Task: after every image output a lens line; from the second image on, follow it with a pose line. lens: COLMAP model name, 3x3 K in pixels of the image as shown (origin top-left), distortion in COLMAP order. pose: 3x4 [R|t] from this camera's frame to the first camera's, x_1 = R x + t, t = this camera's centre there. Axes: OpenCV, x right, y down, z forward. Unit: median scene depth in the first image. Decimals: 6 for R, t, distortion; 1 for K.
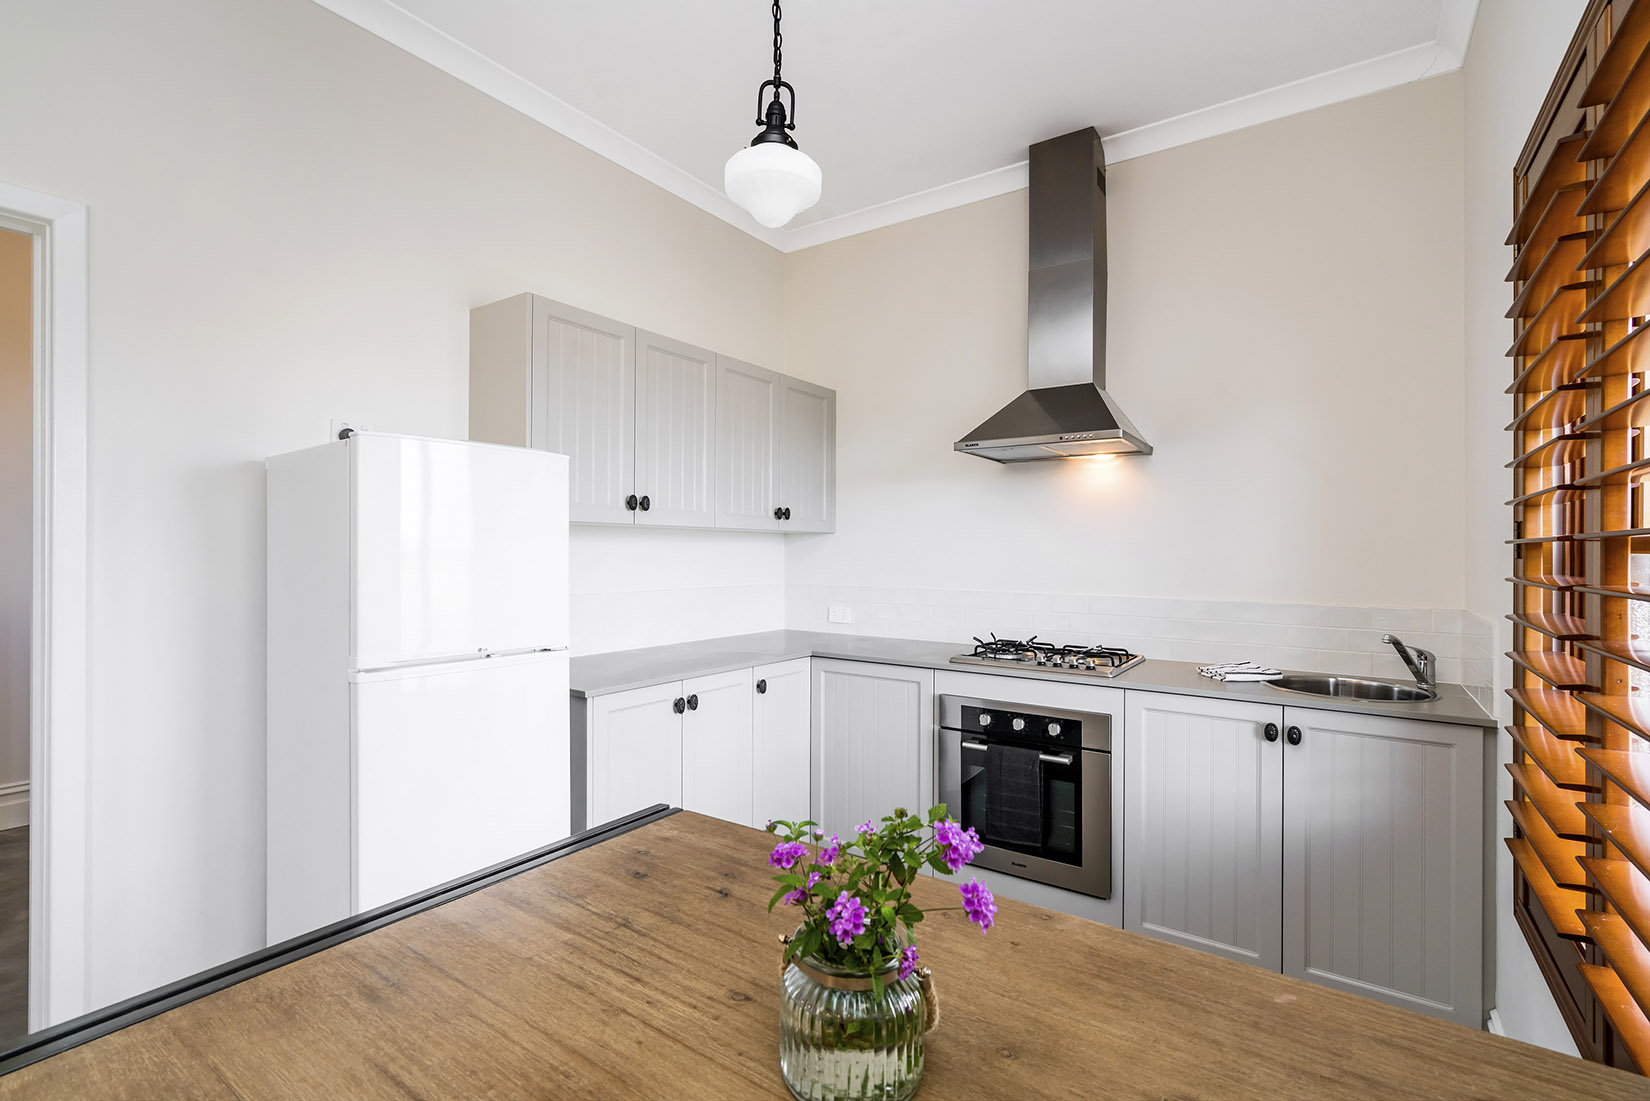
lens RADIAL K [[769.7, 0, 793.6], [0, 769.7, 541.9], [0, 0, 1]] dist [-0.000196, -0.000666]
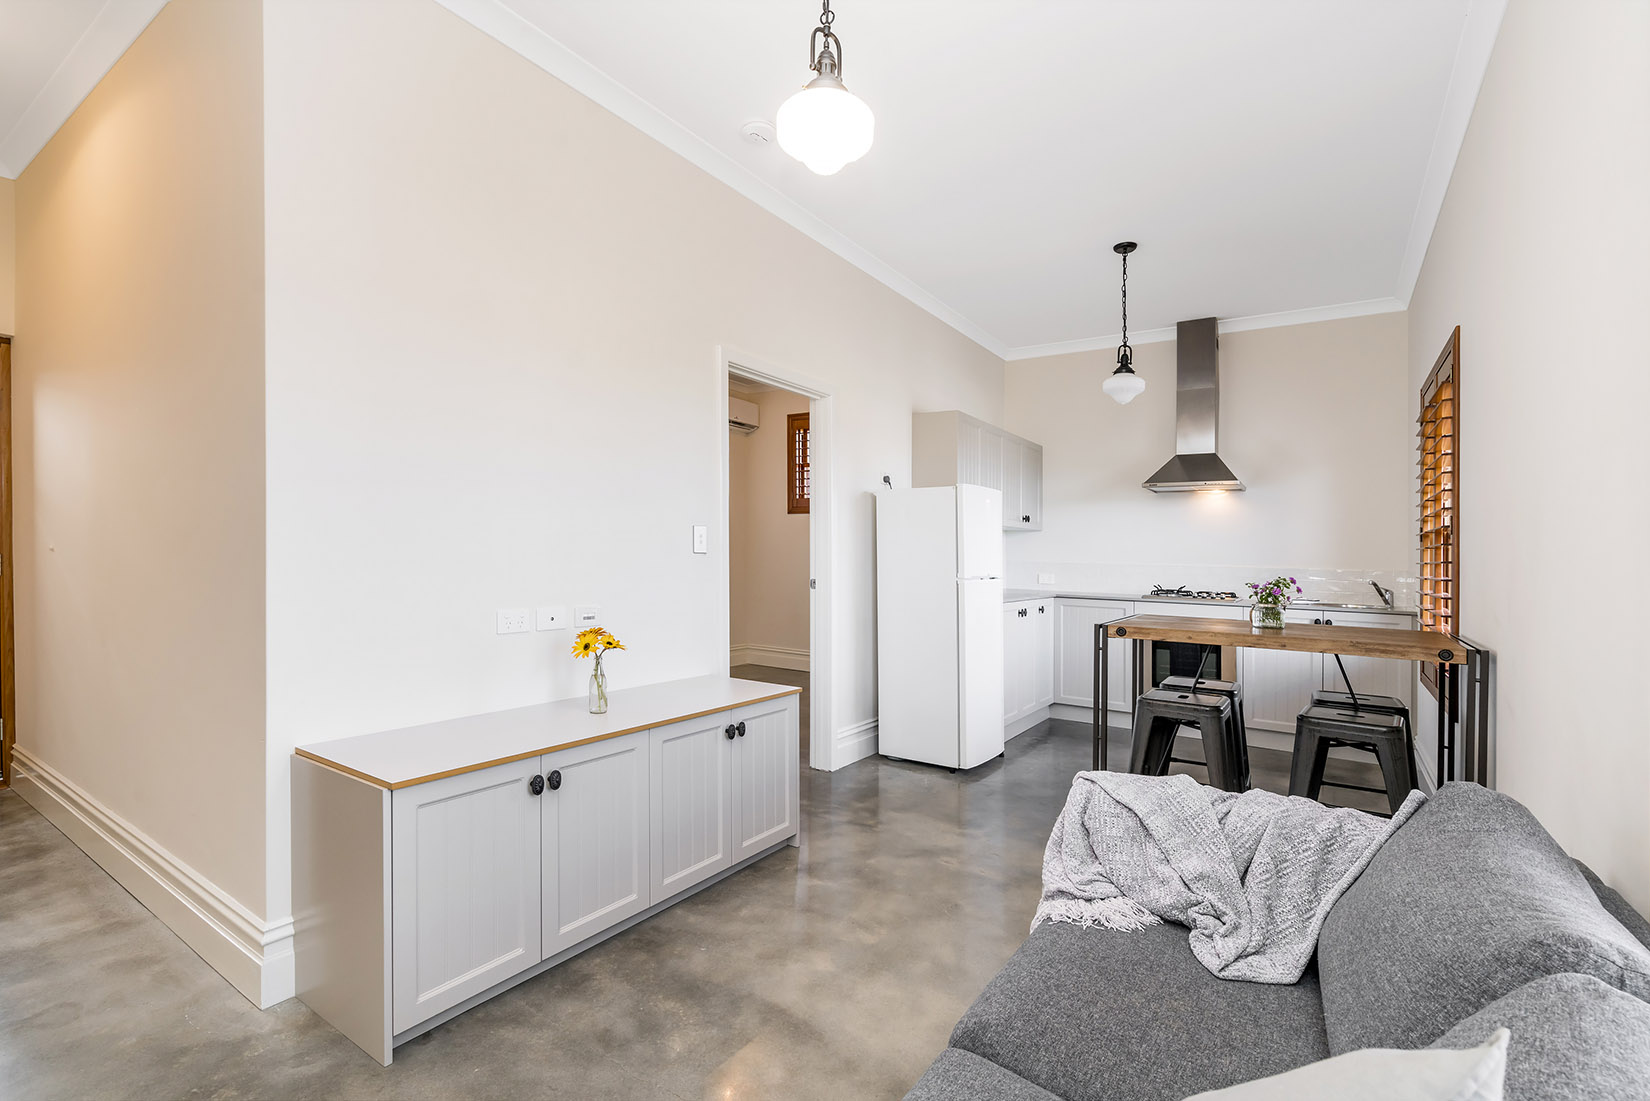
lens RADIAL K [[769.7, 0, 768.4], [0, 769.7, 531.3], [0, 0, 1]] dist [-0.000196, -0.000666]
pose [[0.999869, 0.015784, -0.003561, -0.722178], [-0.015851, 0.999683, -0.019542, 0.042560], [0.003251, 0.019596, 0.999803, -0.922282]]
